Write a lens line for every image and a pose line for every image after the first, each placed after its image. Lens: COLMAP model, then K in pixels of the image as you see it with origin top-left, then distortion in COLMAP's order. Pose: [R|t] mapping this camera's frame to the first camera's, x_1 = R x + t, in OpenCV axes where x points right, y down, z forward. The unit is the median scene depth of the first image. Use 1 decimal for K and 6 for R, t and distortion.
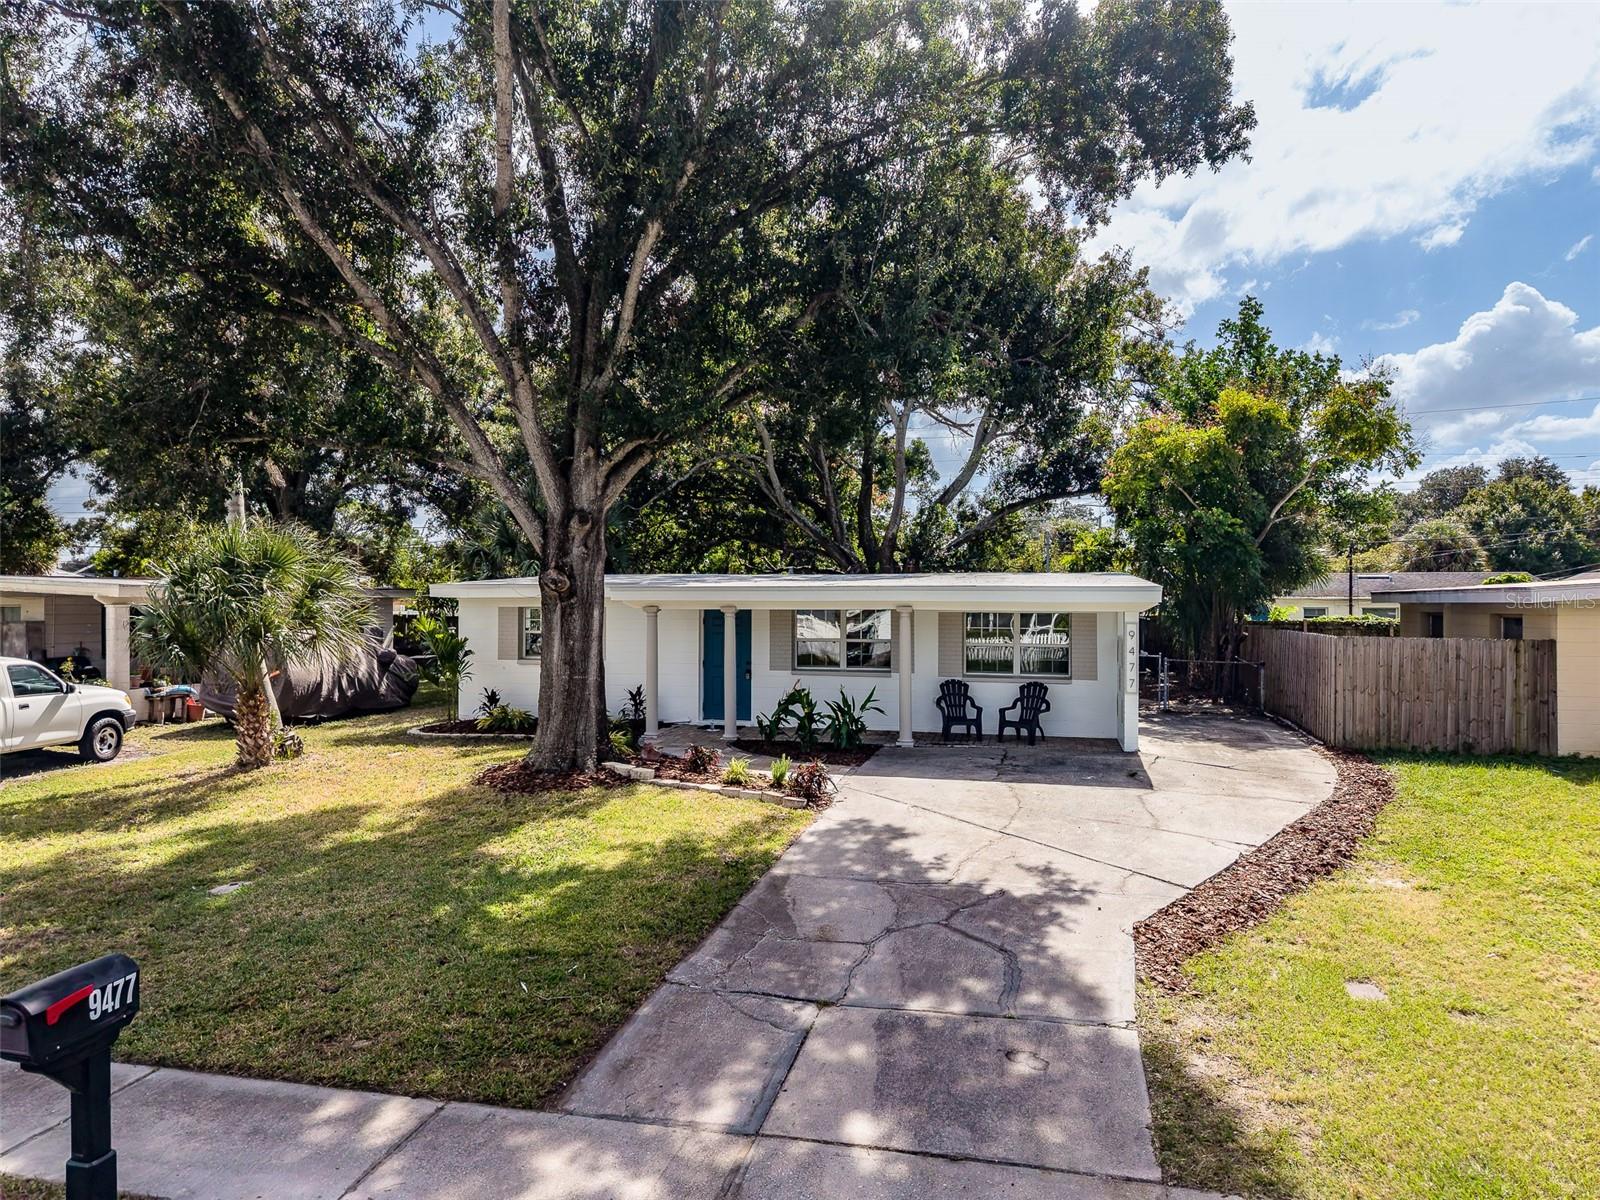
lens RADIAL K [[1078.8, 0, 799.3], [0, 1078.8, 593.5], [0, 0, 1]] dist [0.026536, -0.025643]
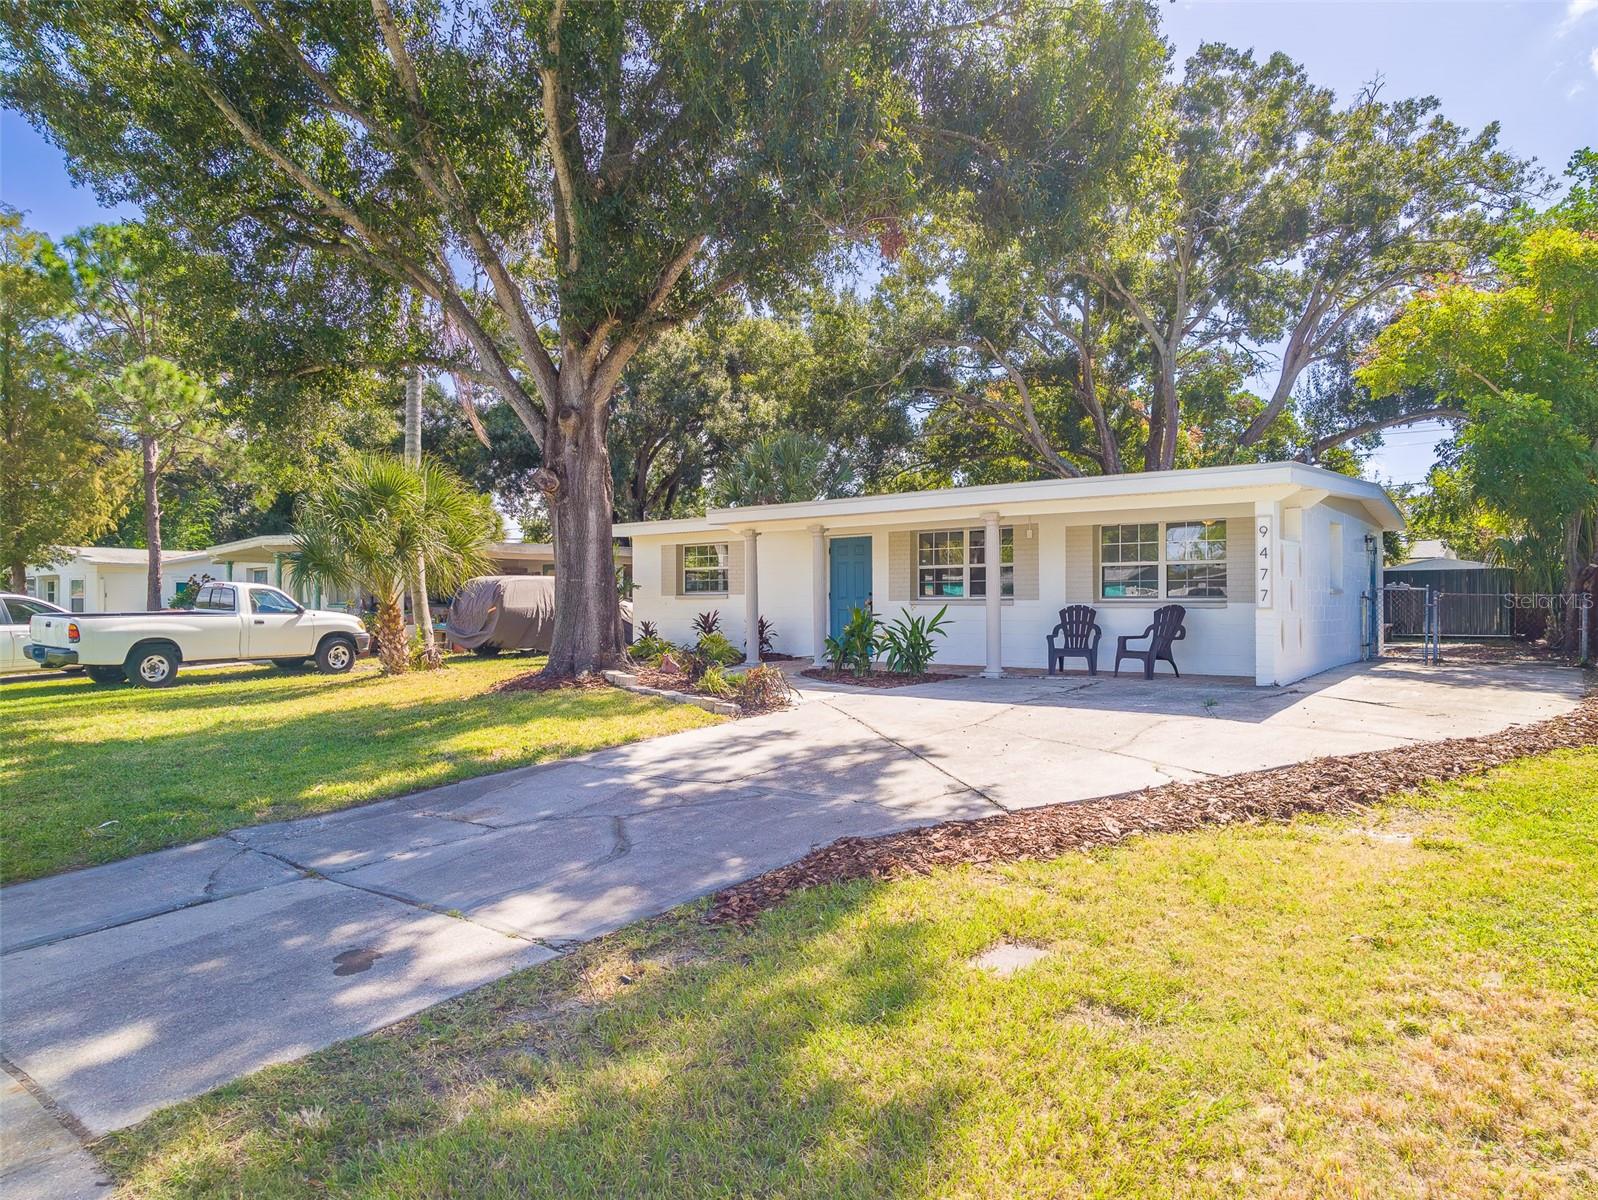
lens RADIAL K [[1002.2, 0, 773.1], [0, 1002.2, 606.3], [0, 0, 1]] dist [-0.016182, -0.002168]
pose [[0.902254, -0.005687, -0.431167, 0.323758], [0.008727, 0.999949, 0.005073, 0.091877], [0.431116, -0.008340, 0.902258, 0.245338]]
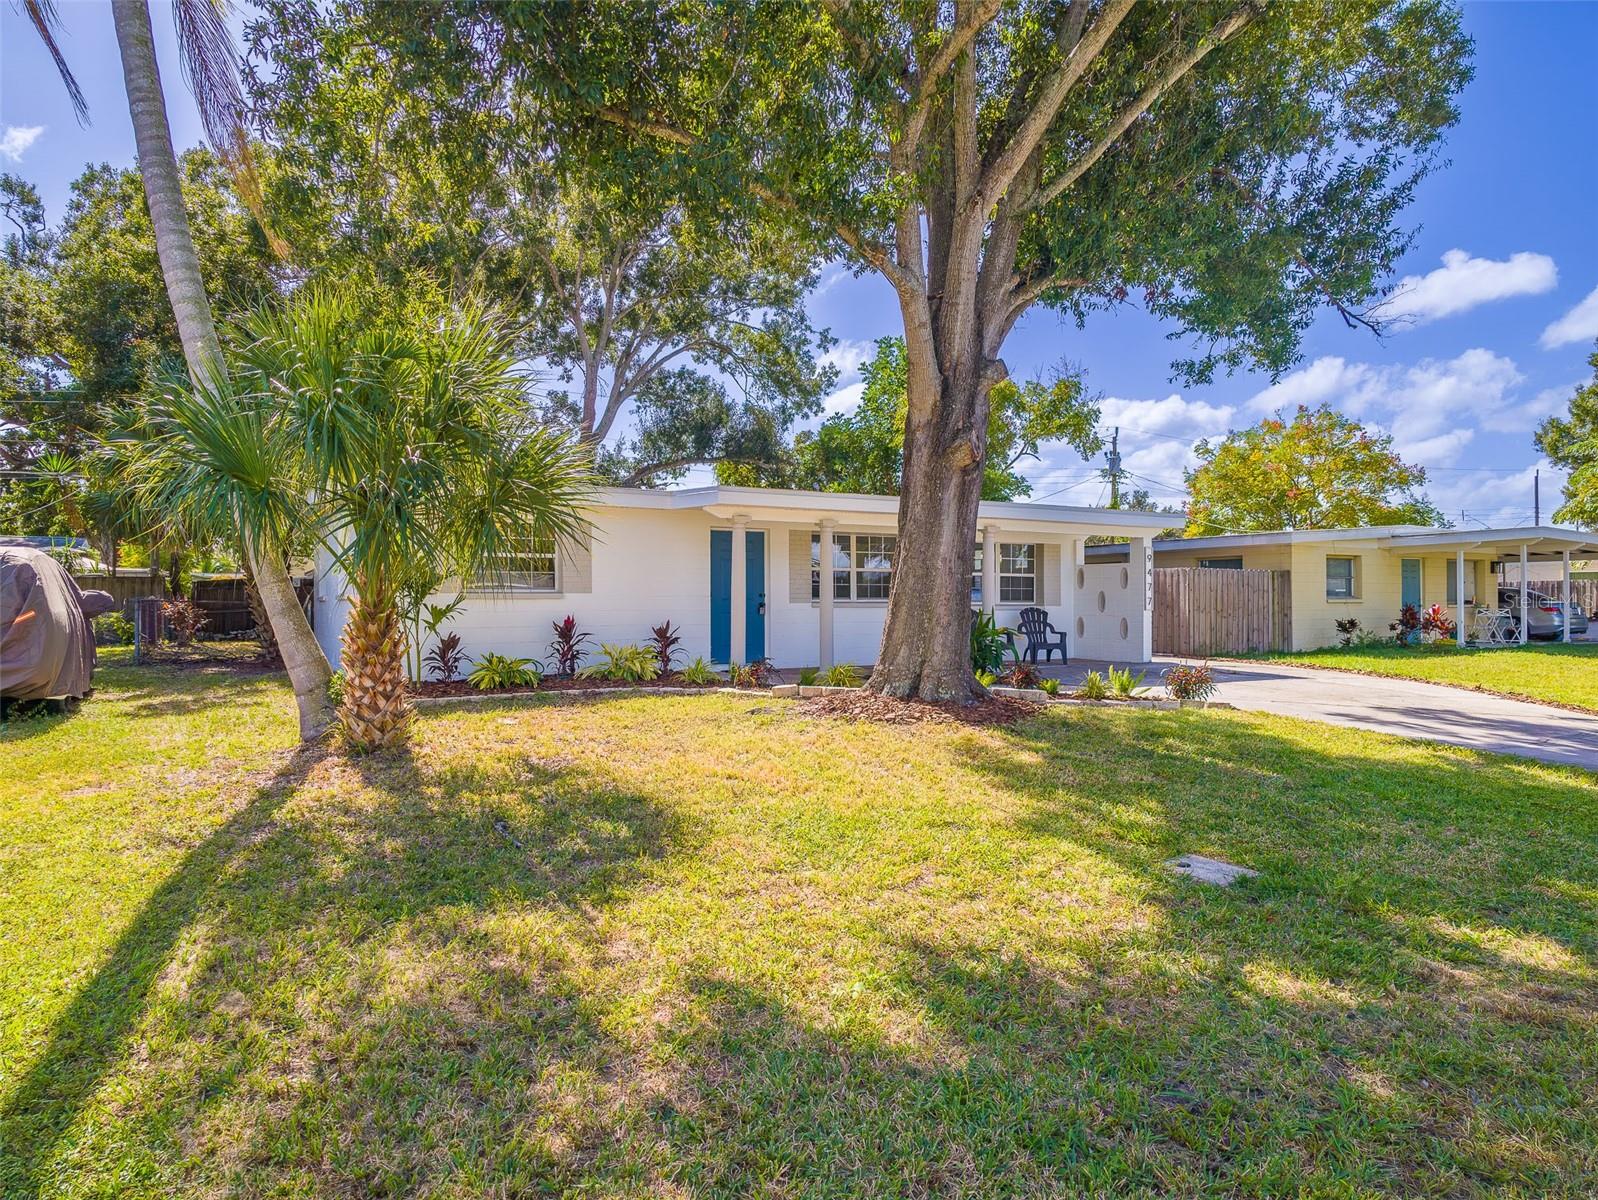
lens RADIAL K [[1008.6, 0, 795.7], [0, 1008.6, 600.2], [0, 0, 1]] dist [-0.006174, -0.003925]
pose [[0.740768, -0.001069, 0.671761, -0.725324], [-0.000879, 0.999996, 0.002560, 0.086915], [-0.671761, -0.002487, 0.740764, 0.518172]]
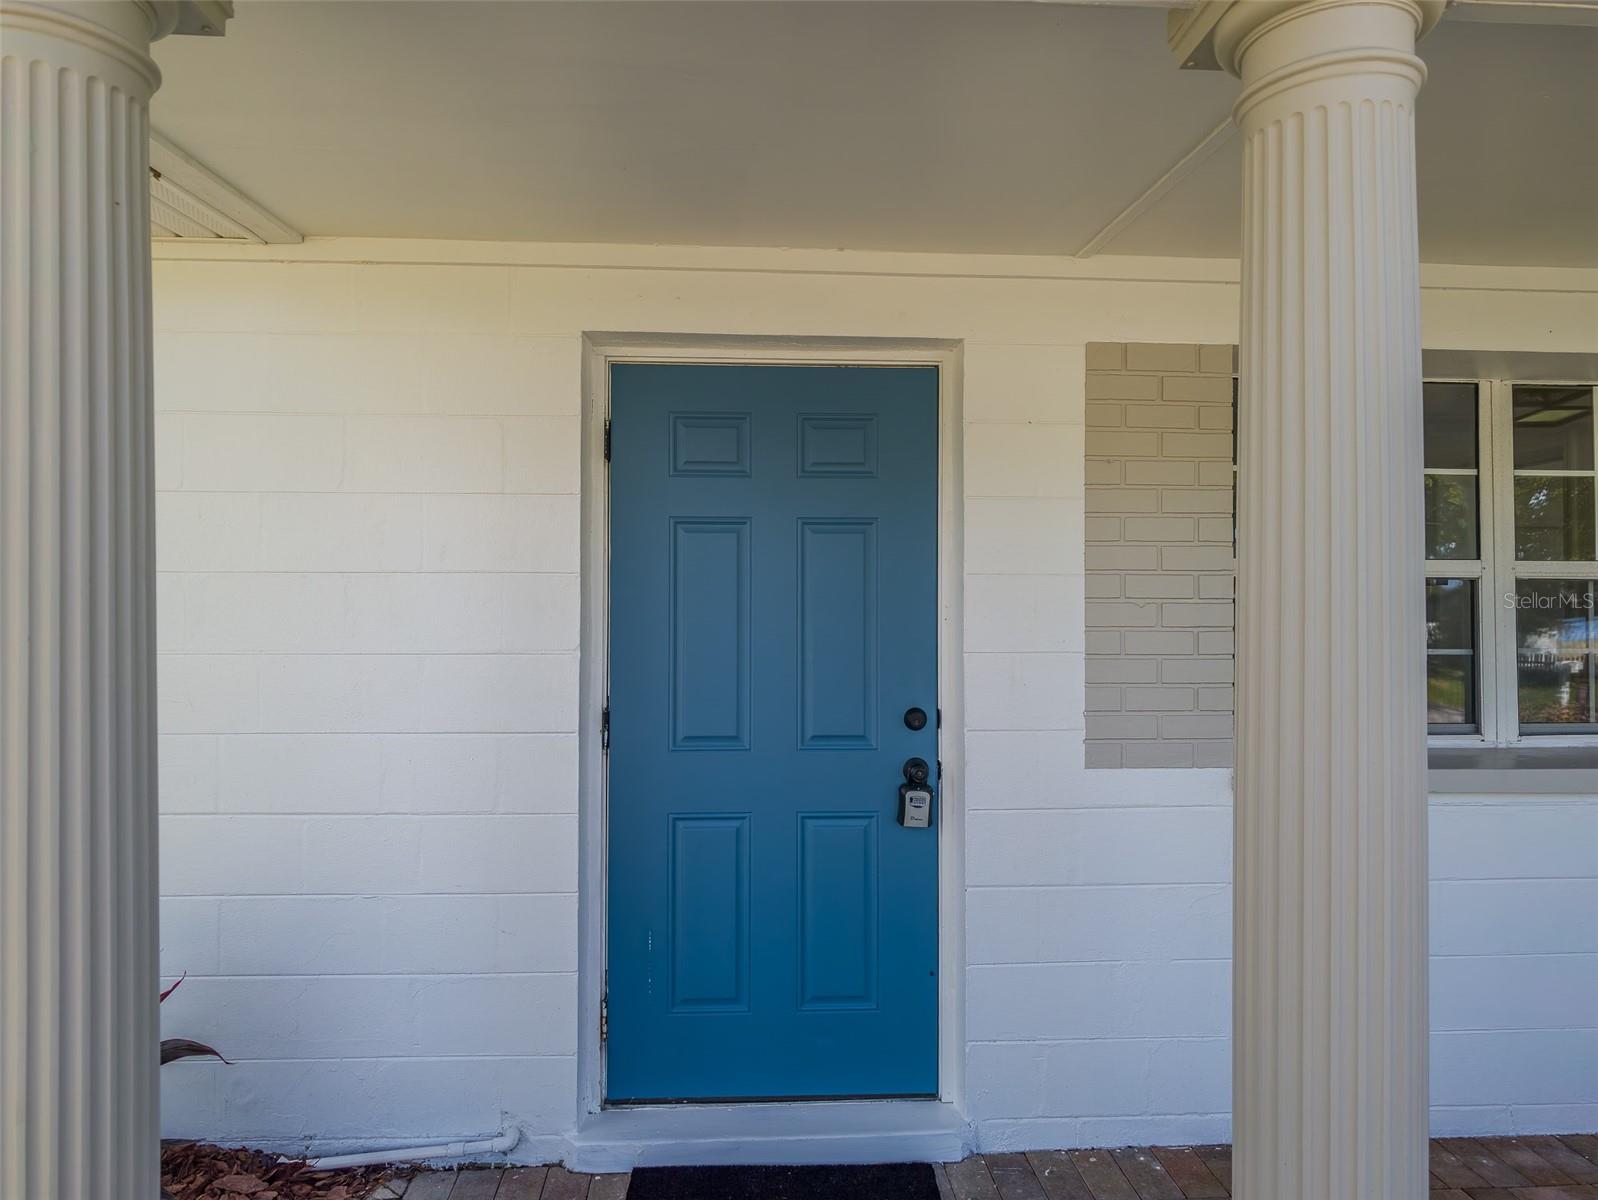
lens RADIAL K [[1008.6, 0, 795.7], [0, 1008.6, 600.2], [0, 0, 1]] dist [-0.006174, -0.003925]
pose [[0.958792, 0.003189, 0.284093, -0.136193], [-0.002166, 0.999990, -0.003918, 0.063570], [-0.284102, 0.003141, 0.958789, 1.131570]]
